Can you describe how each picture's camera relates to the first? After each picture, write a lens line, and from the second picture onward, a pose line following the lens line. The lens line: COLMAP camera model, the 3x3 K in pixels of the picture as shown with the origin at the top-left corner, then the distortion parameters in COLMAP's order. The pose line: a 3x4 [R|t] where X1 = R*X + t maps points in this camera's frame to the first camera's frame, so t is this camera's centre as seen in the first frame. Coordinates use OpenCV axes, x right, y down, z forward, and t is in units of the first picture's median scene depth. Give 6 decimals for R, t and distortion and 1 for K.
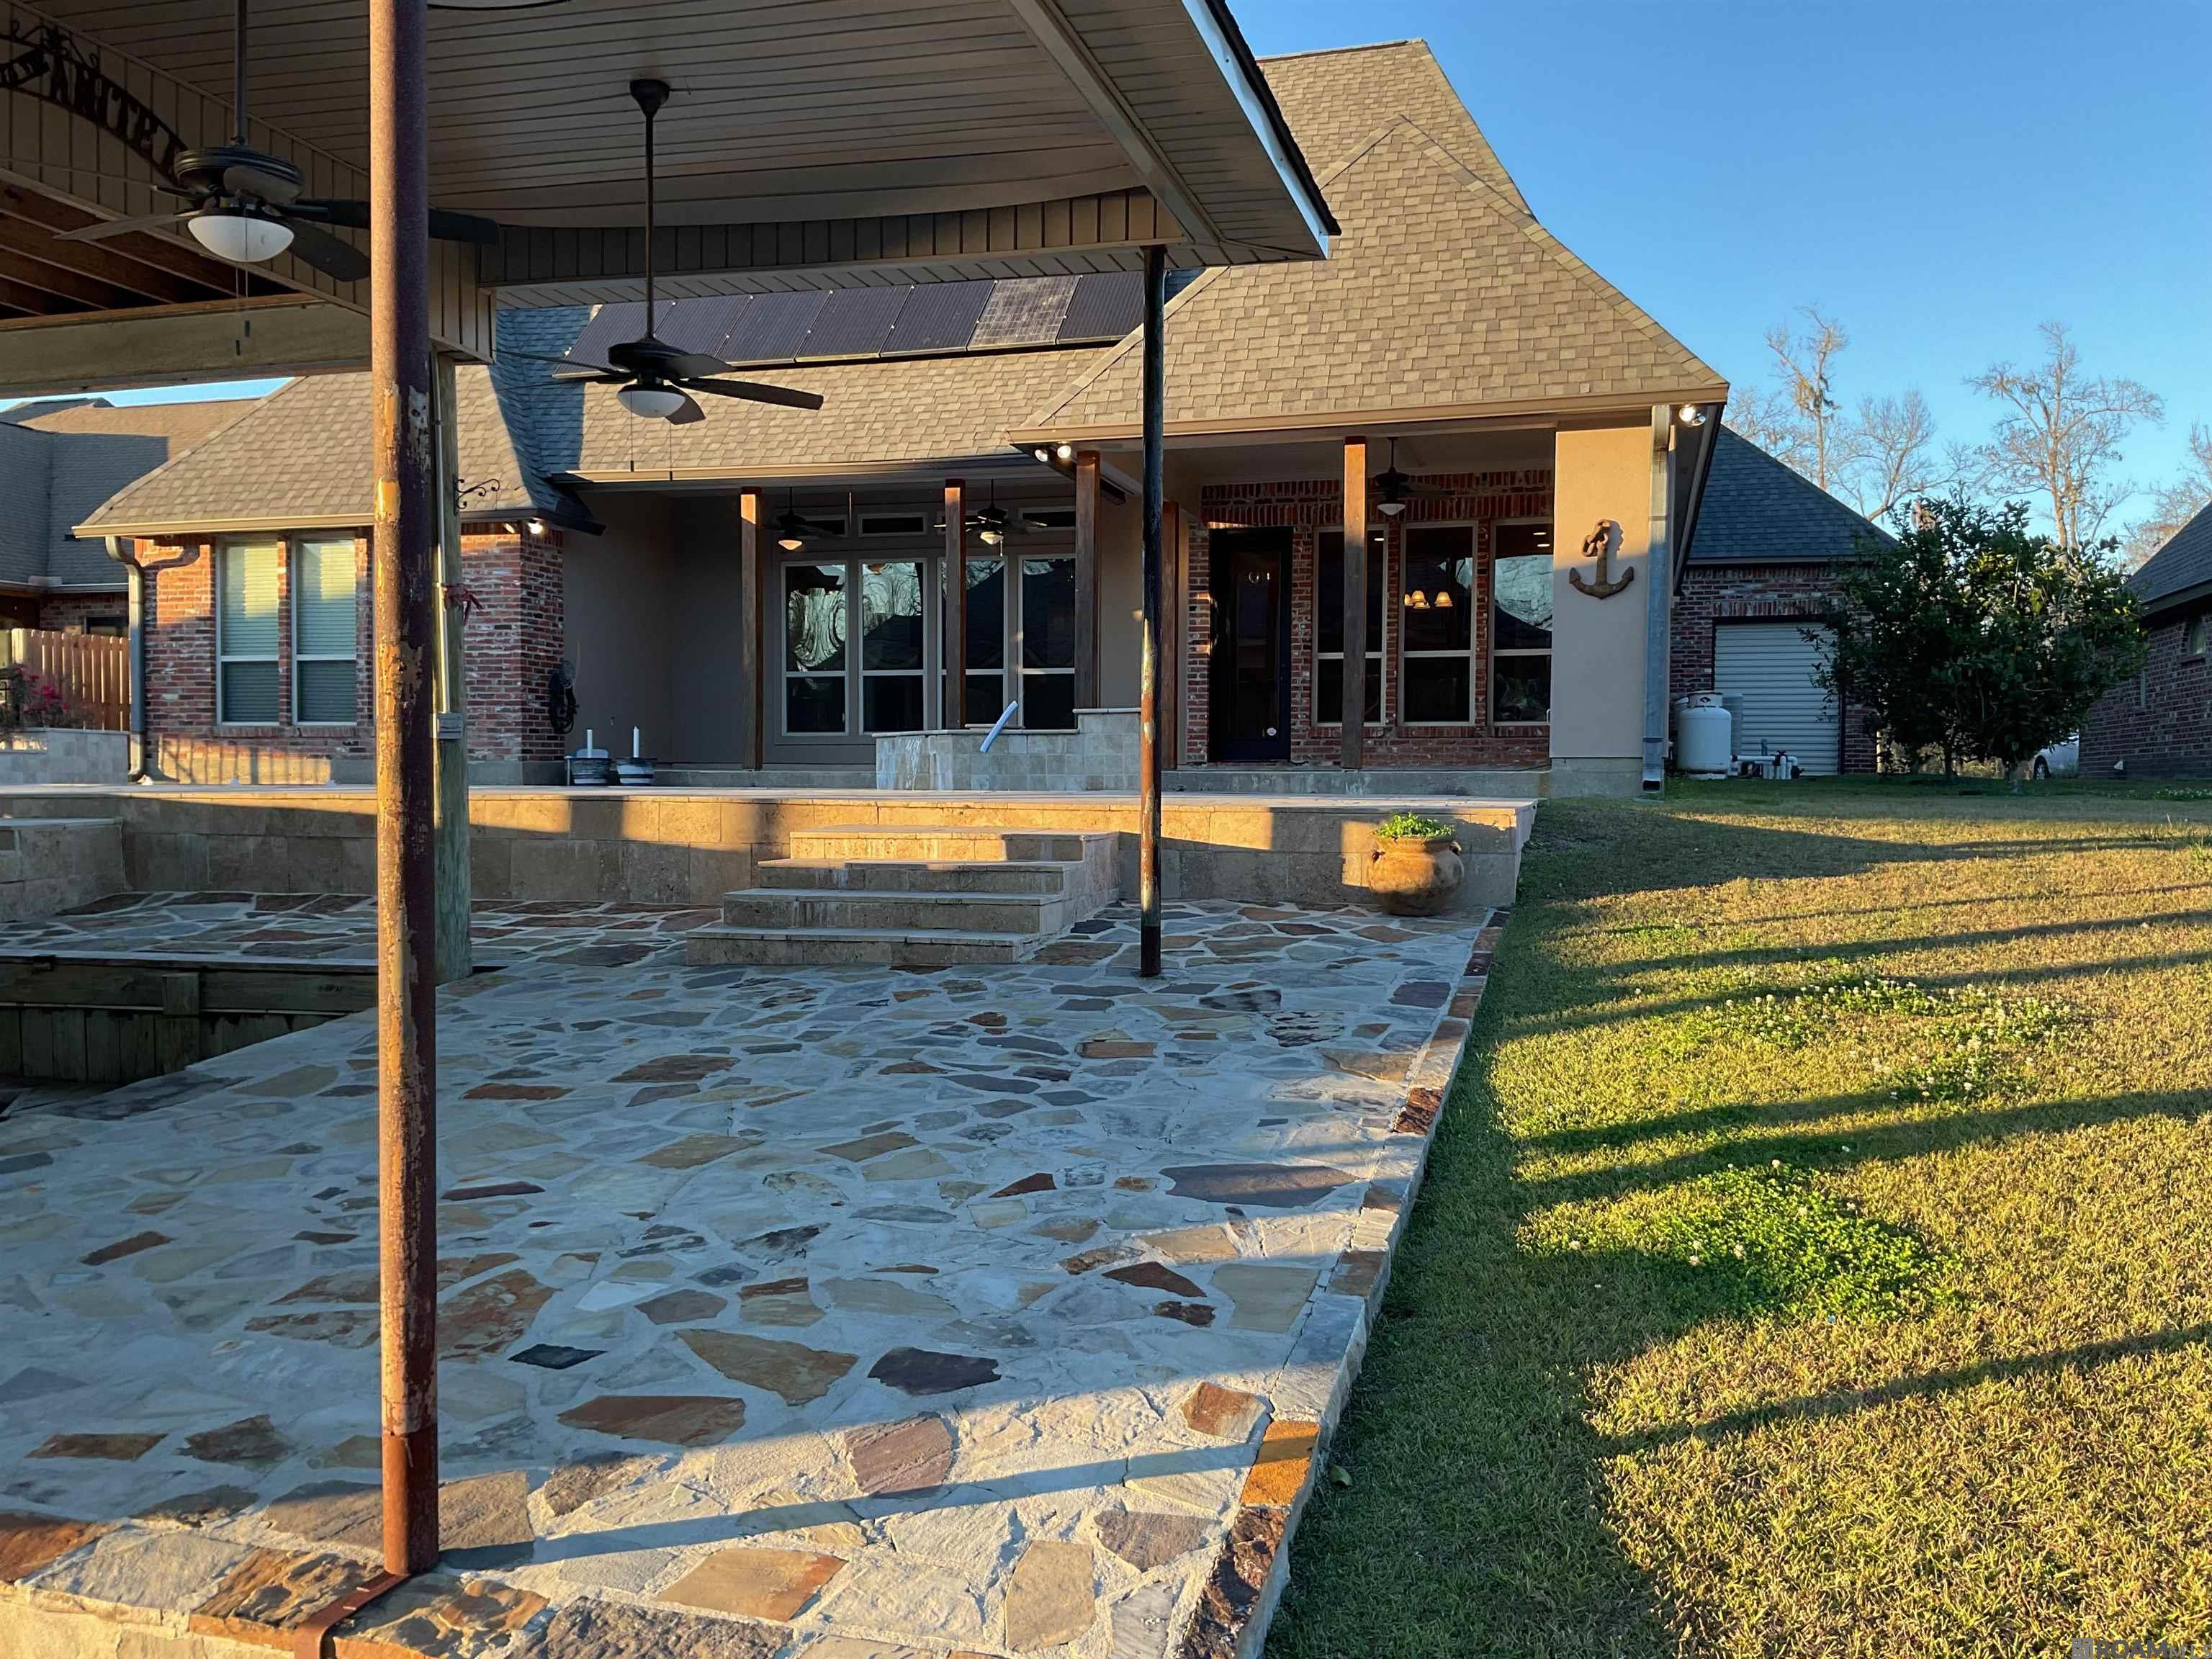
lens RADIAL K [[1846.6, 0, 1107.4], [0, 1846.6, 827.2], [0, 0, 1]] dist [0.076162, -0.147575]
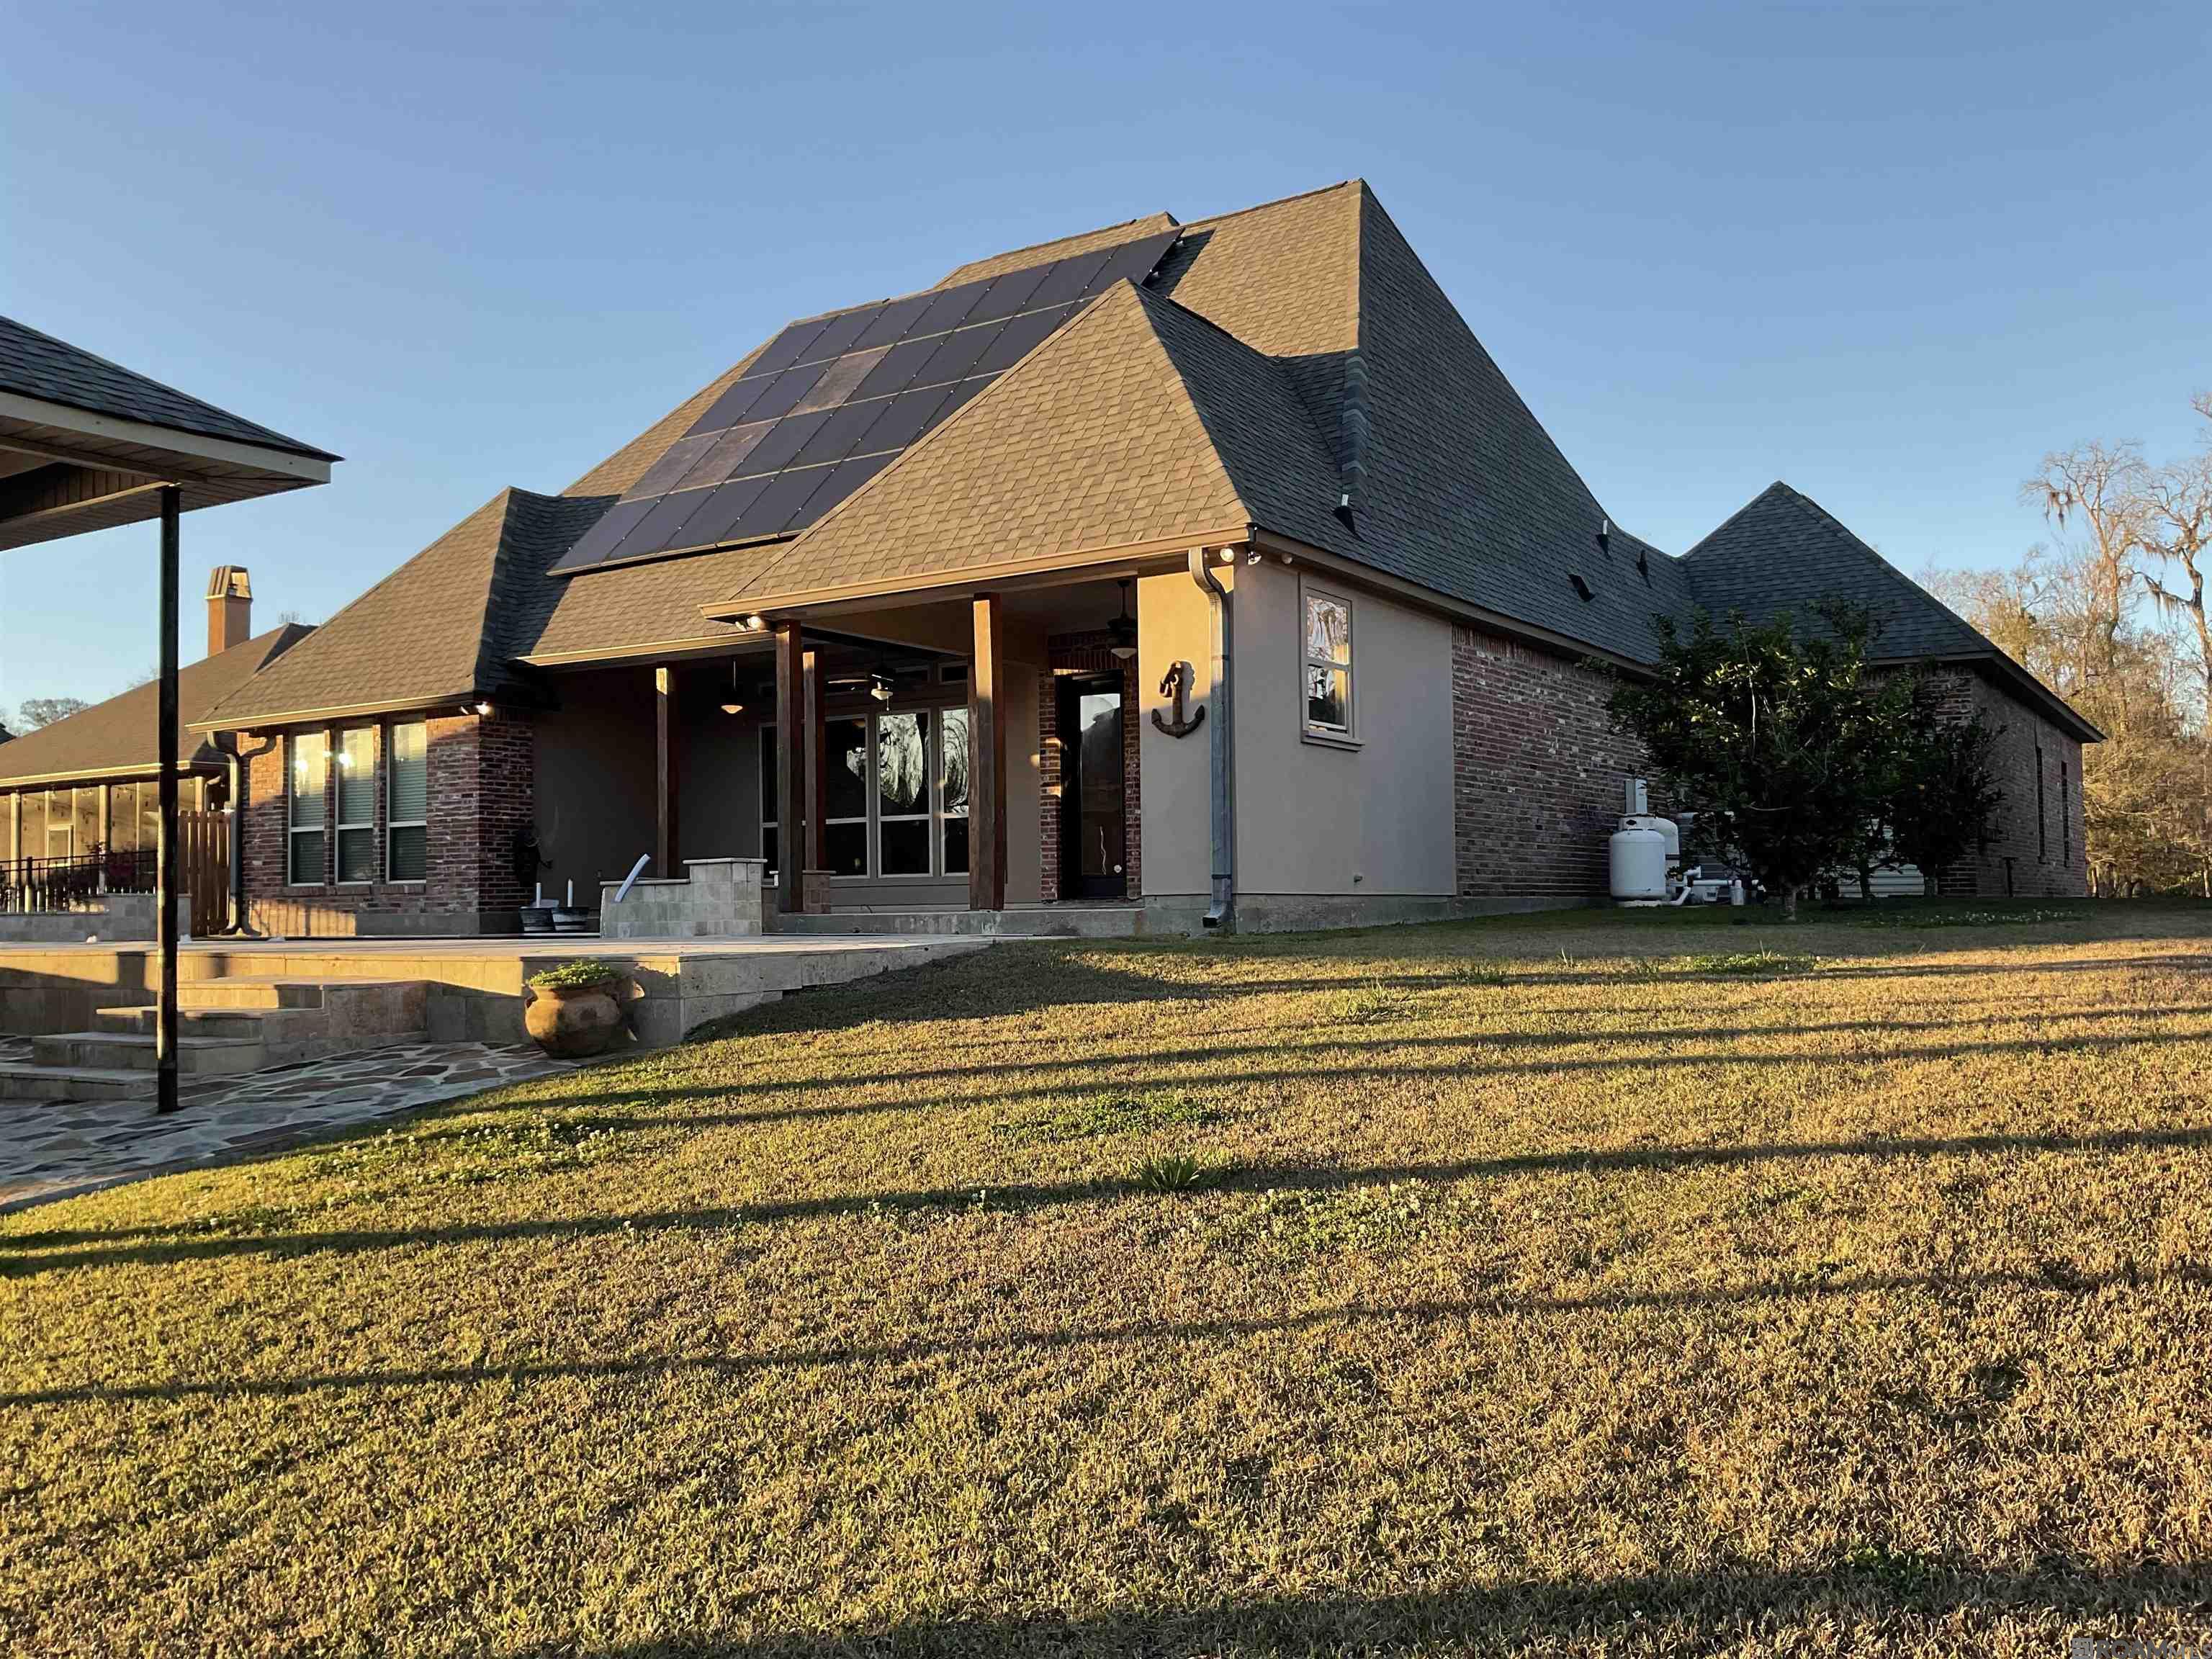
lens RADIAL K [[1846.6, 0, 1098.4], [0, 1846.6, 838.4], [0, 0, 1]] dist [0.076162, -0.147575]
pose [[0.956820, -0.030191, -0.289109, 0.374739], [0.012082, 0.997863, -0.064216, -0.003055], [0.290430, 0.057950, 0.955140, 0.020699]]
